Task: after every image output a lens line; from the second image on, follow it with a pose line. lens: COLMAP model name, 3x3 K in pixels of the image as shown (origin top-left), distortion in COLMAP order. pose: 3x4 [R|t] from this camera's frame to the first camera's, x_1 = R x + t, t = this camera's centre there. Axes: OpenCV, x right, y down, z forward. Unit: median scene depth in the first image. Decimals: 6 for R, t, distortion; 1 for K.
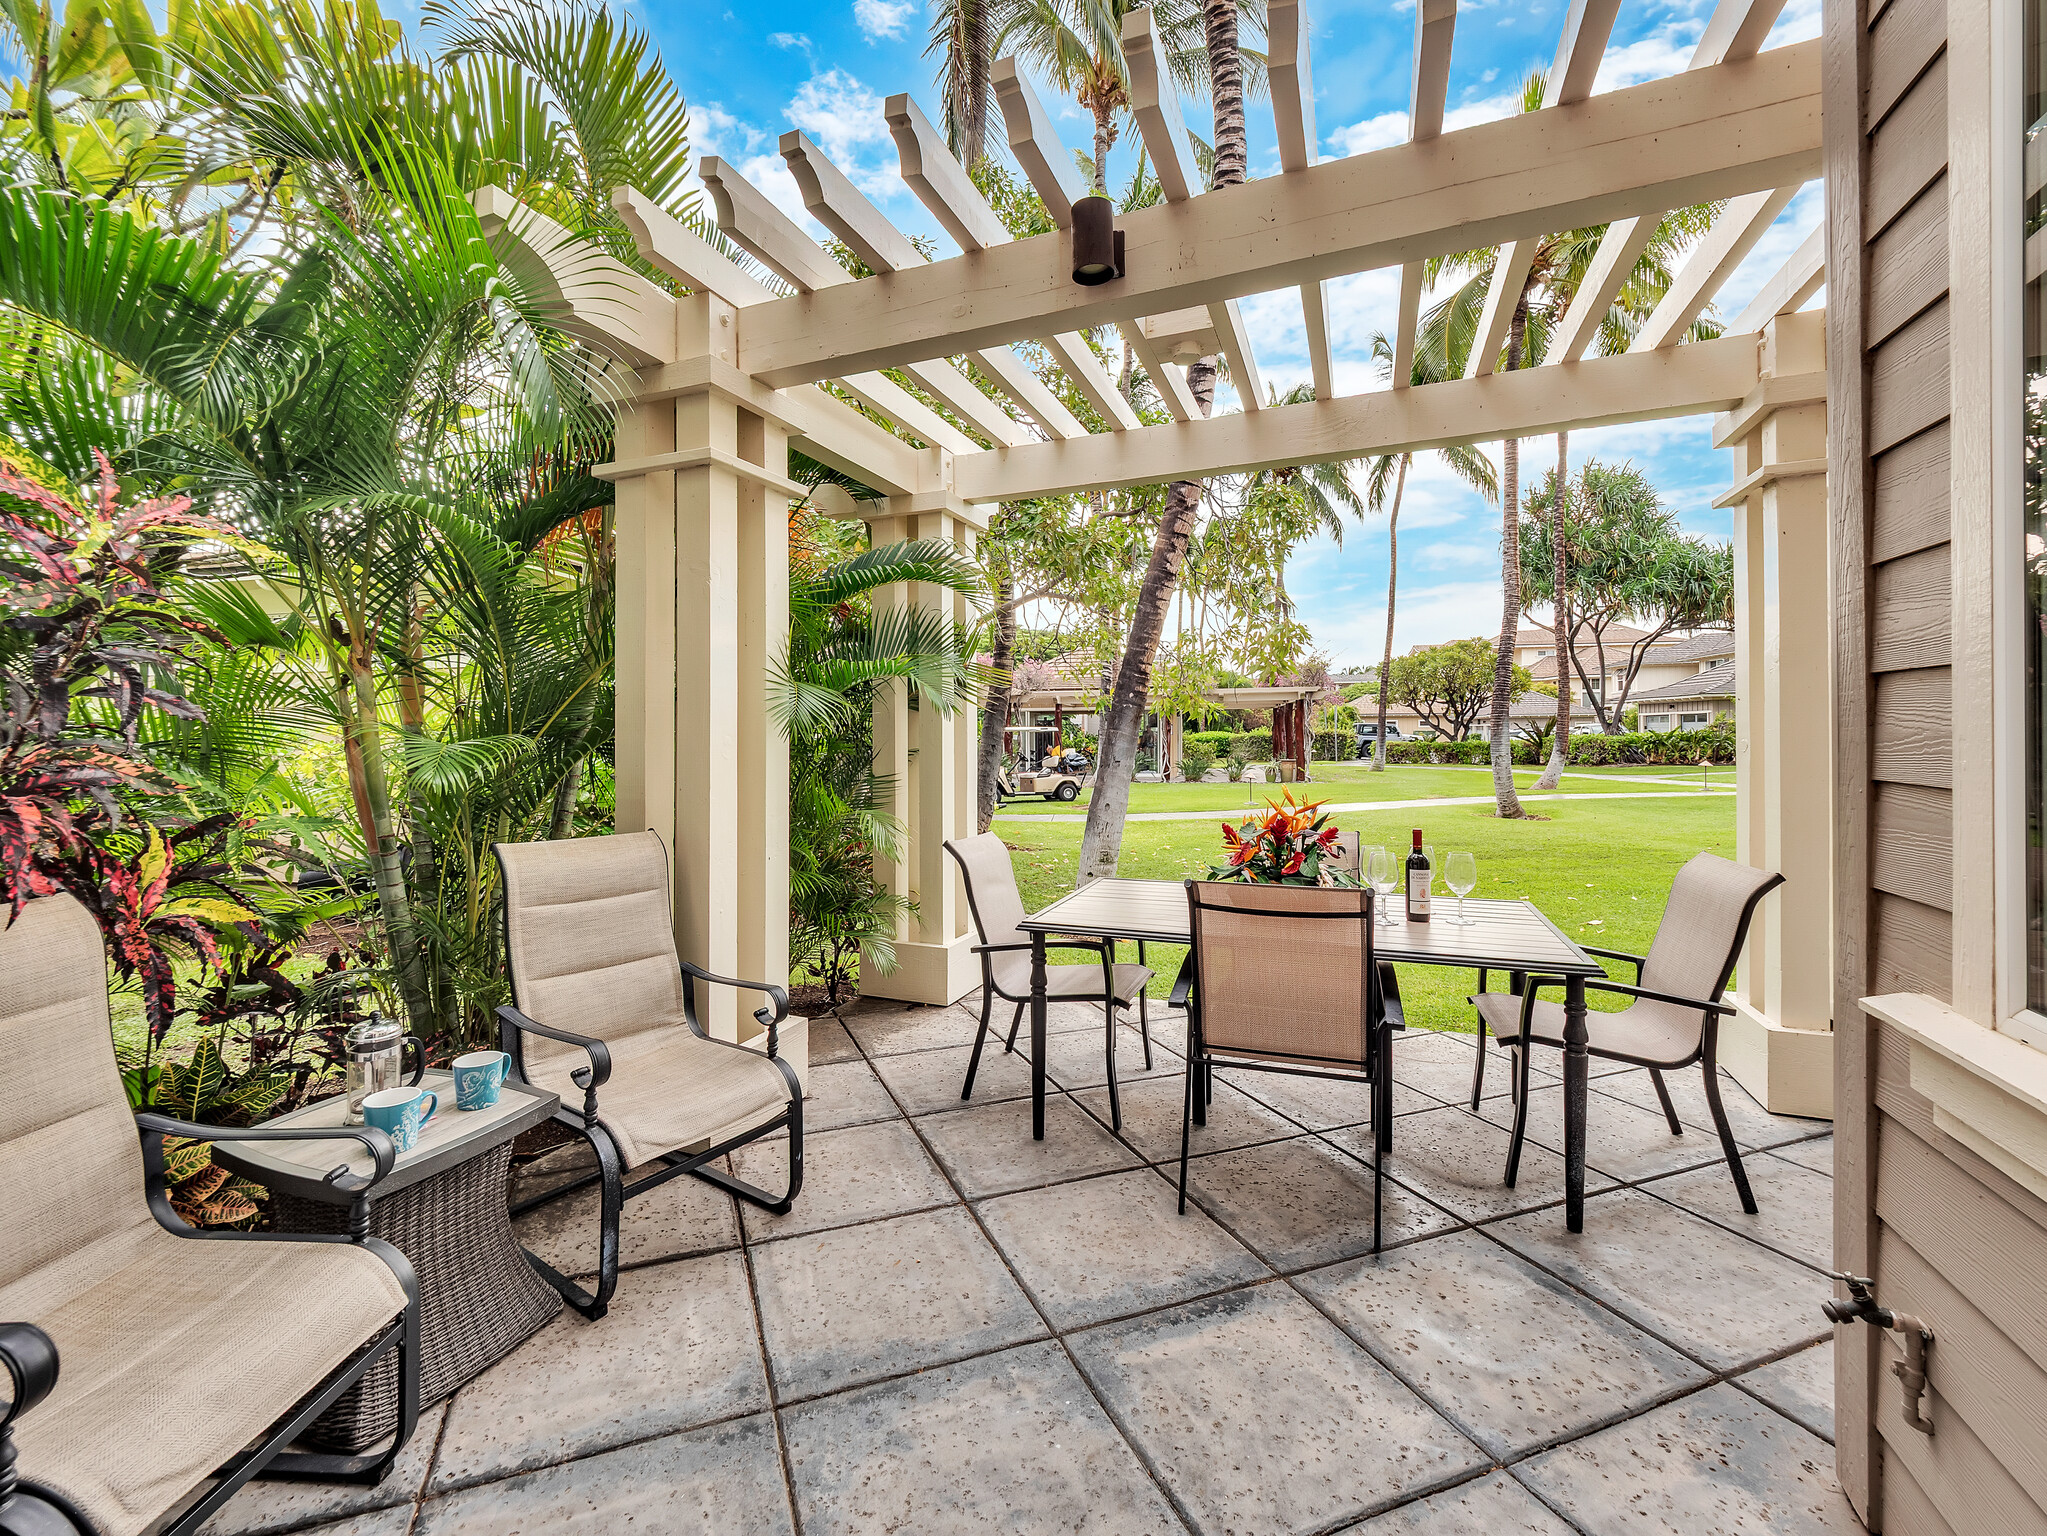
lens RADIAL K [[876.2, 0, 1004.1], [0, 876.2, 743.4], [0, 0, 1]] dist [0.003743, 0.000575]
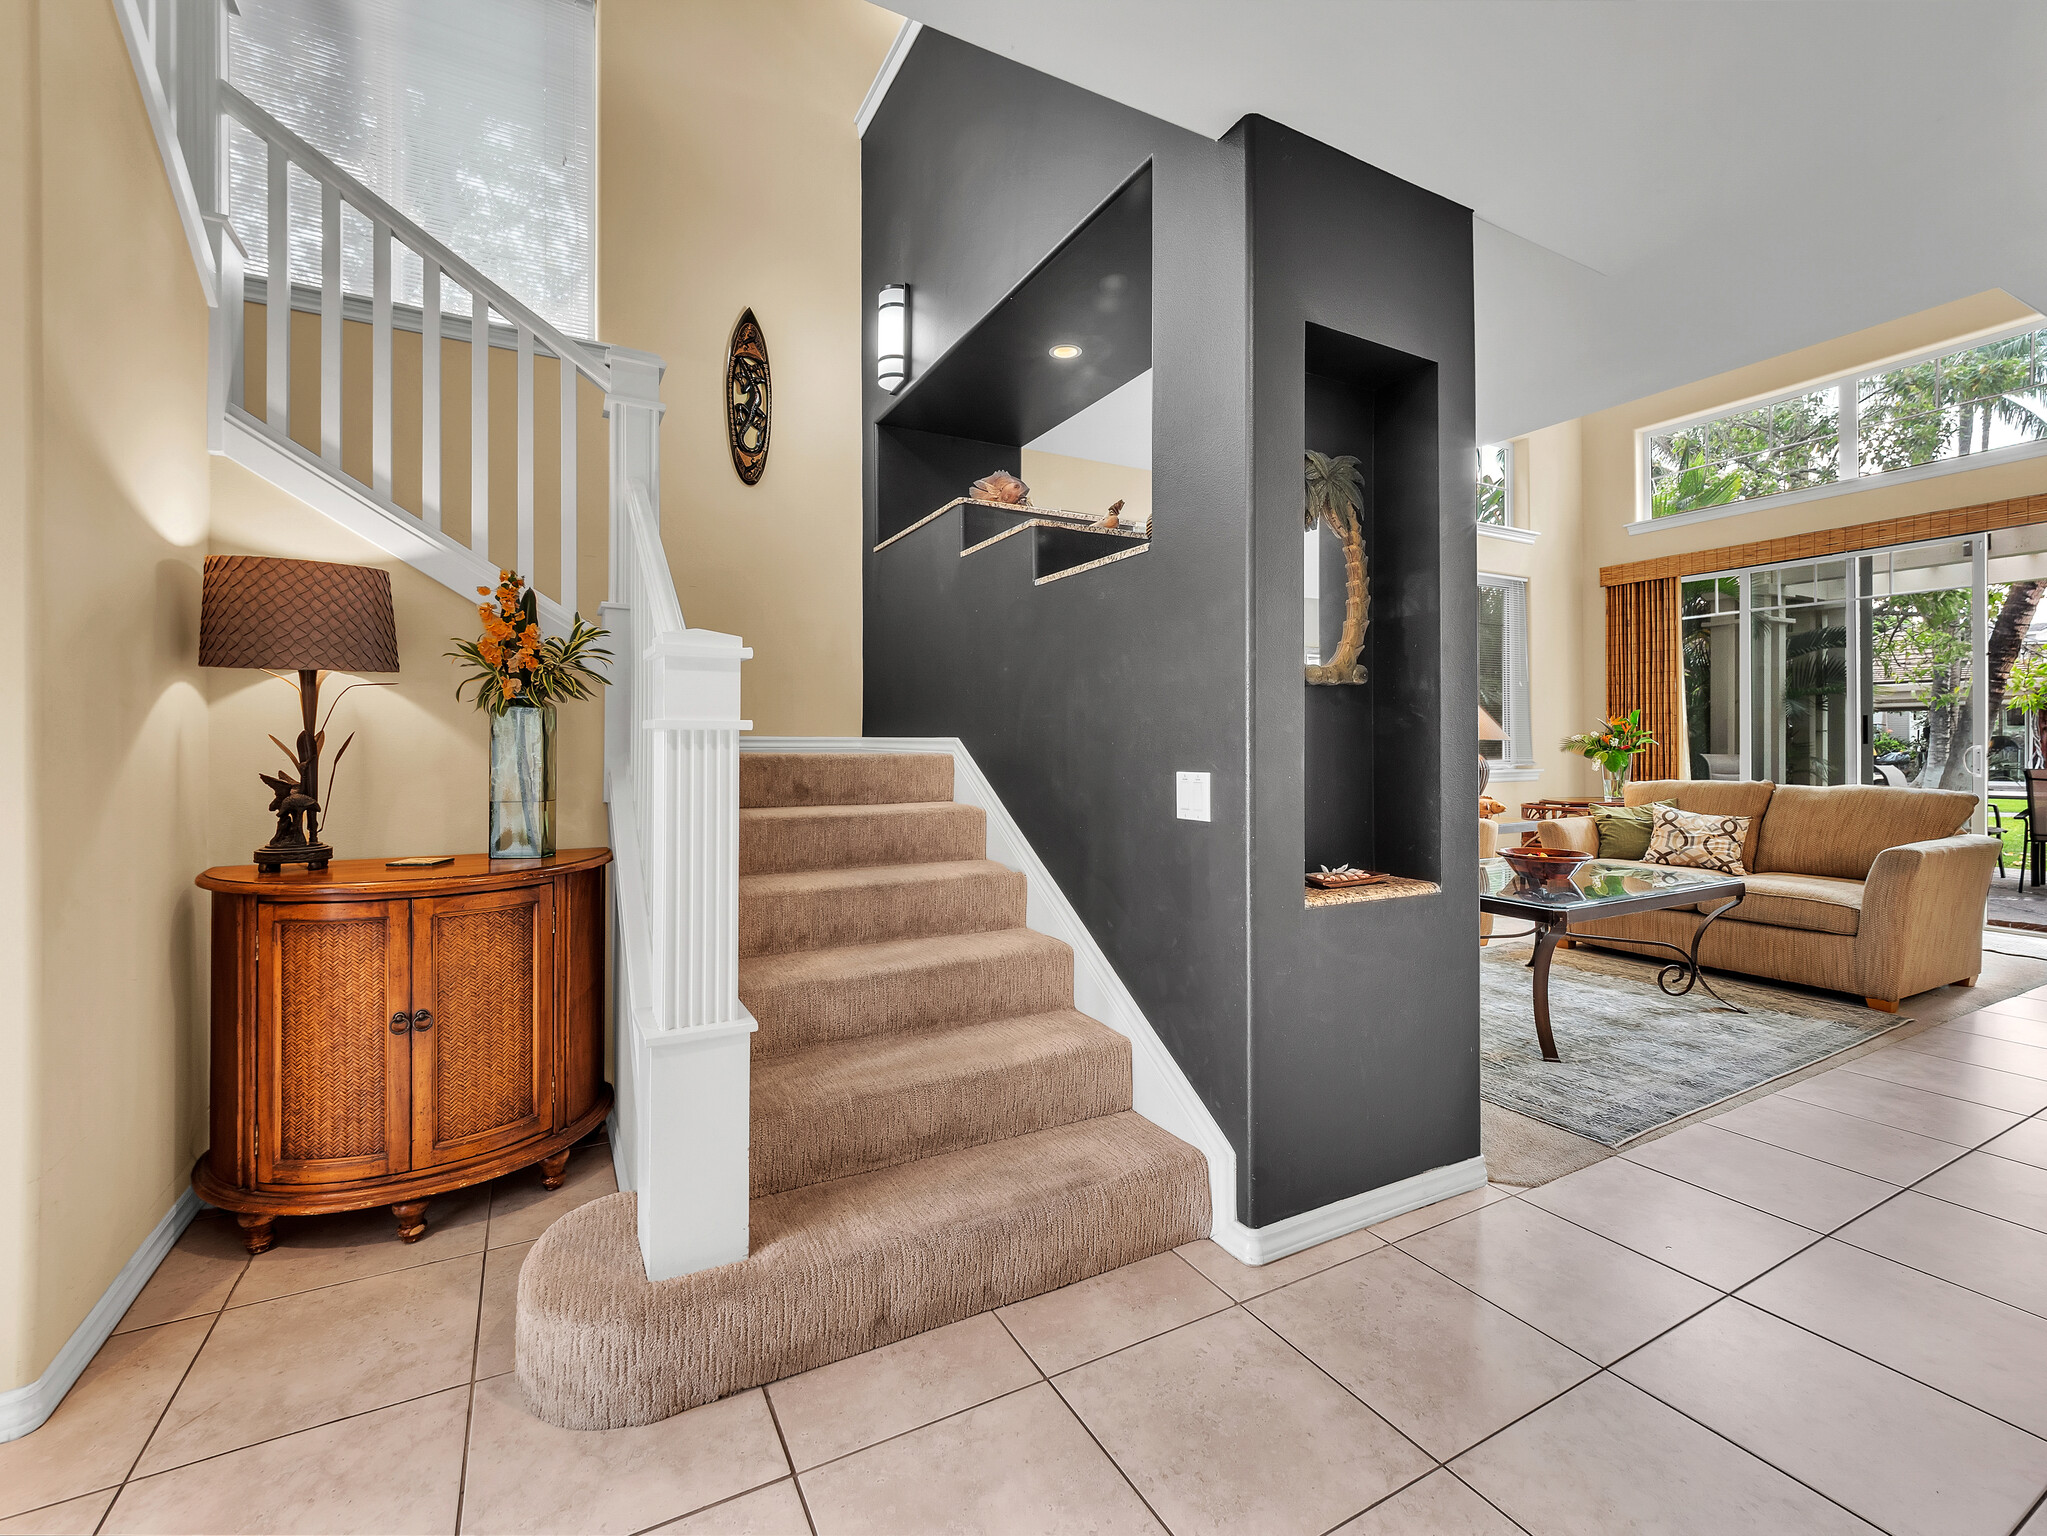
lens RADIAL K [[876.2, 0, 1004.1], [0, 876.2, 743.4], [0, 0, 1]] dist [0.003743, 0.000575]
pose [[0.773128, -0.002437, -0.634245, -0.347952], [-0.003264, 0.999964, -0.007820, 0.079926], [0.634241, 0.008116, 0.773093, -2.163743]]
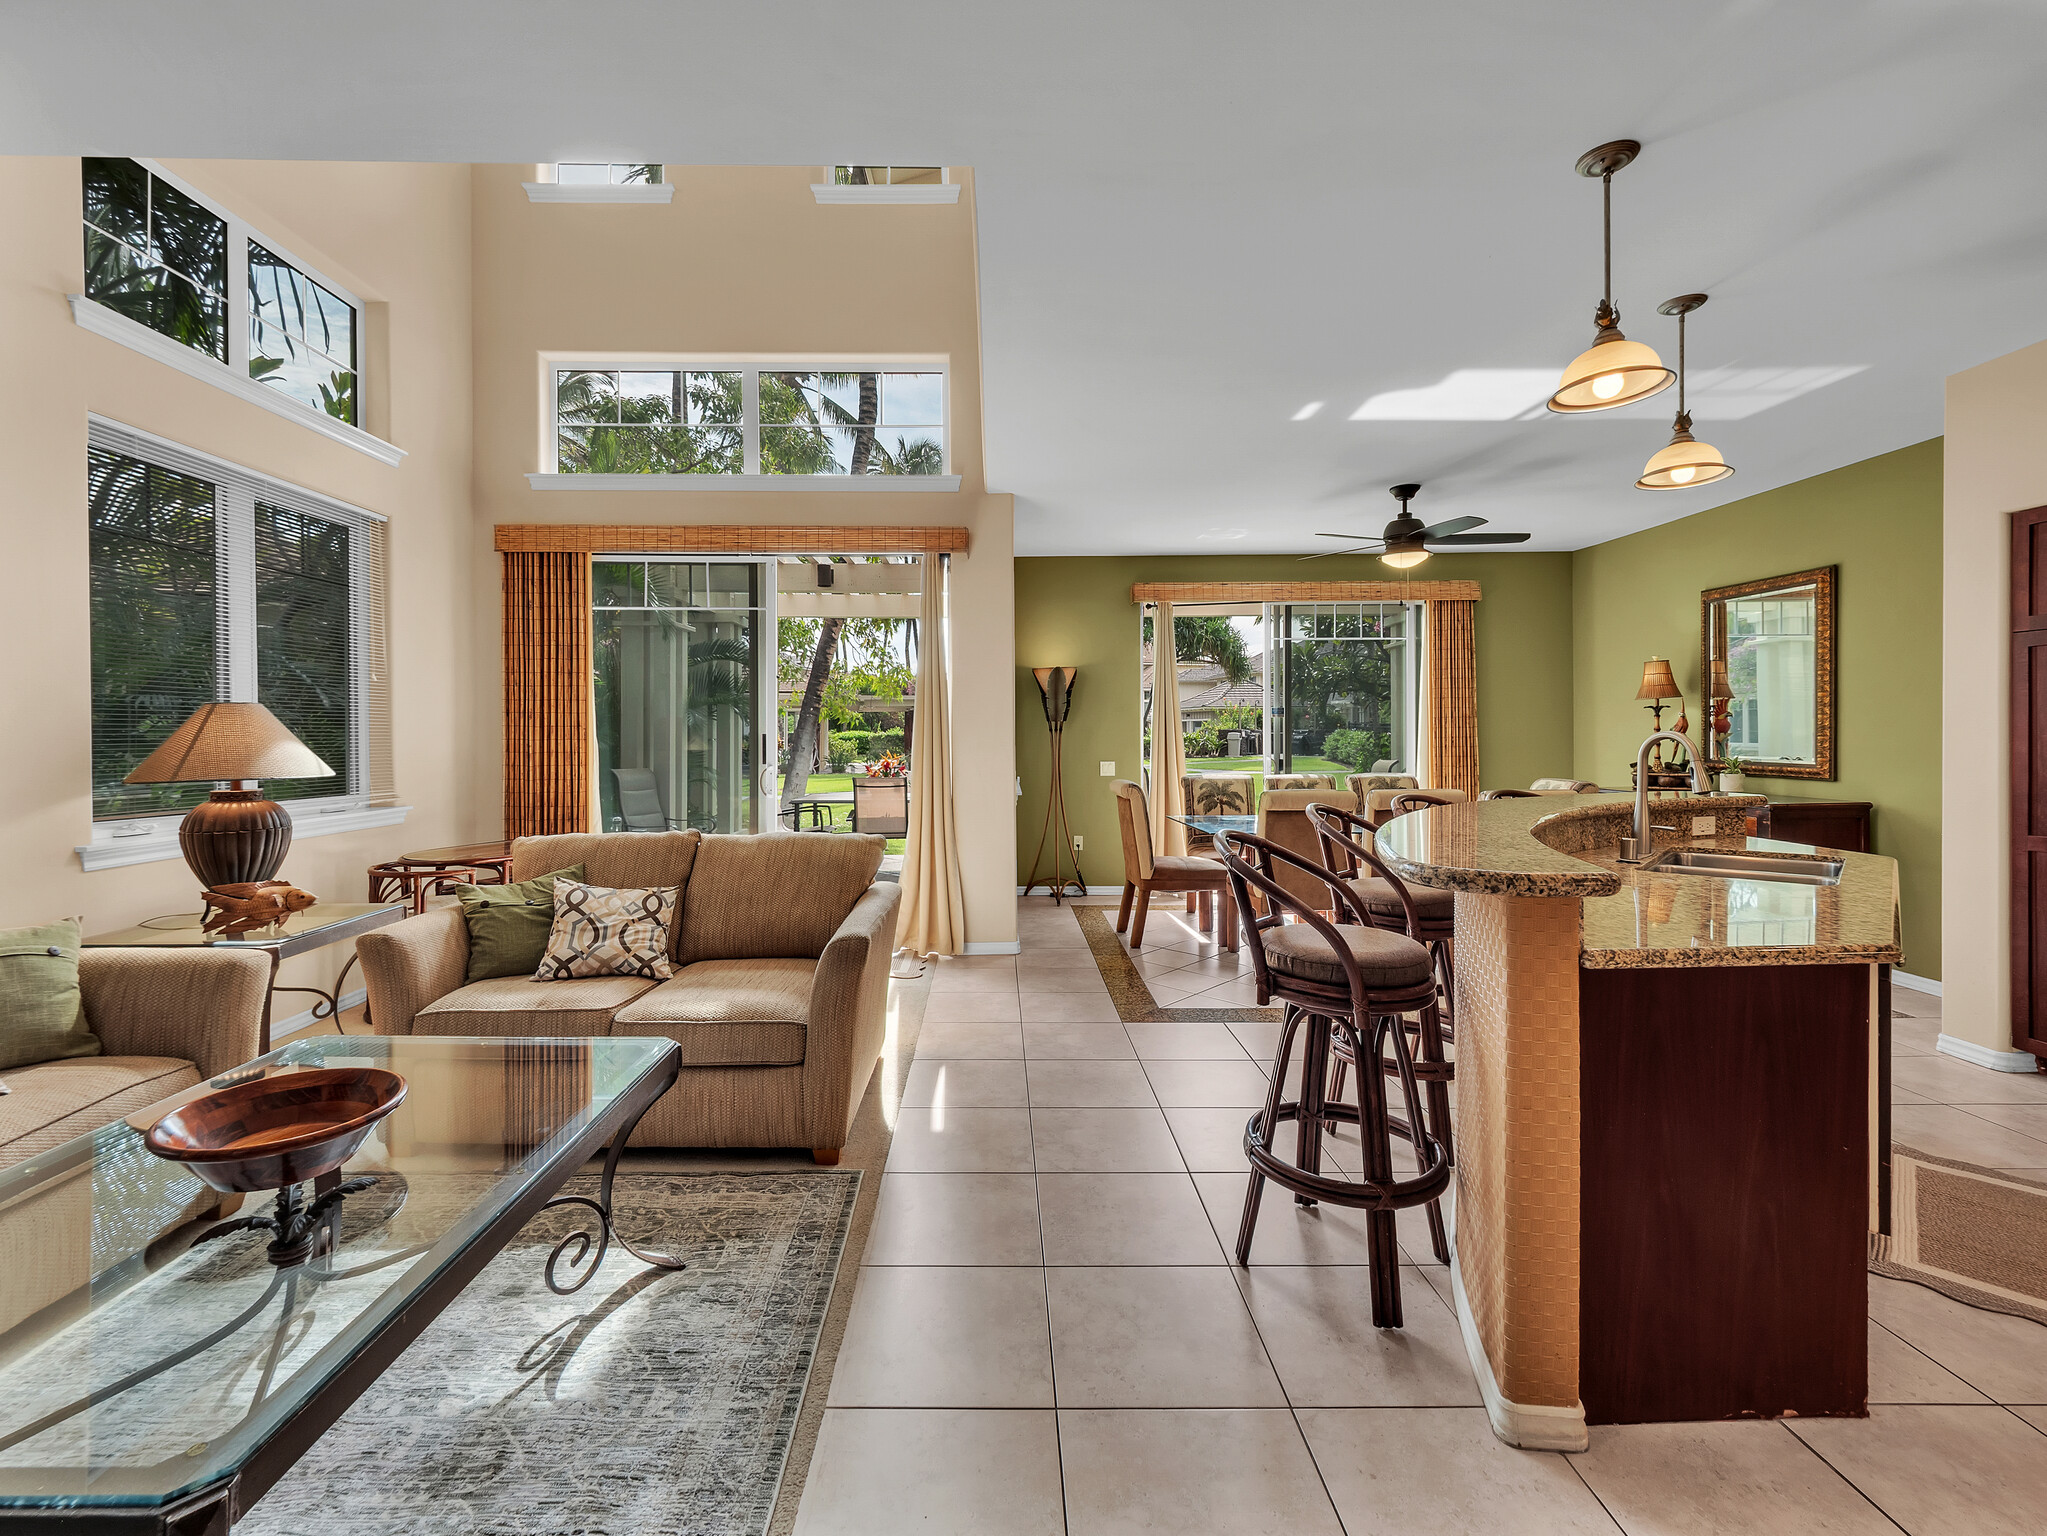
lens RADIAL K [[876.2, 0, 1004.1], [0, 876.2, 743.4], [0, 0, 1]] dist [0.003743, 0.000575]
pose [[0.918805, -0.002843, 0.394700, -0.364512], [0.002770, 0.999996, 0.000754, 0.024501], [-0.394701, 0.000401, 0.918810, -1.426411]]
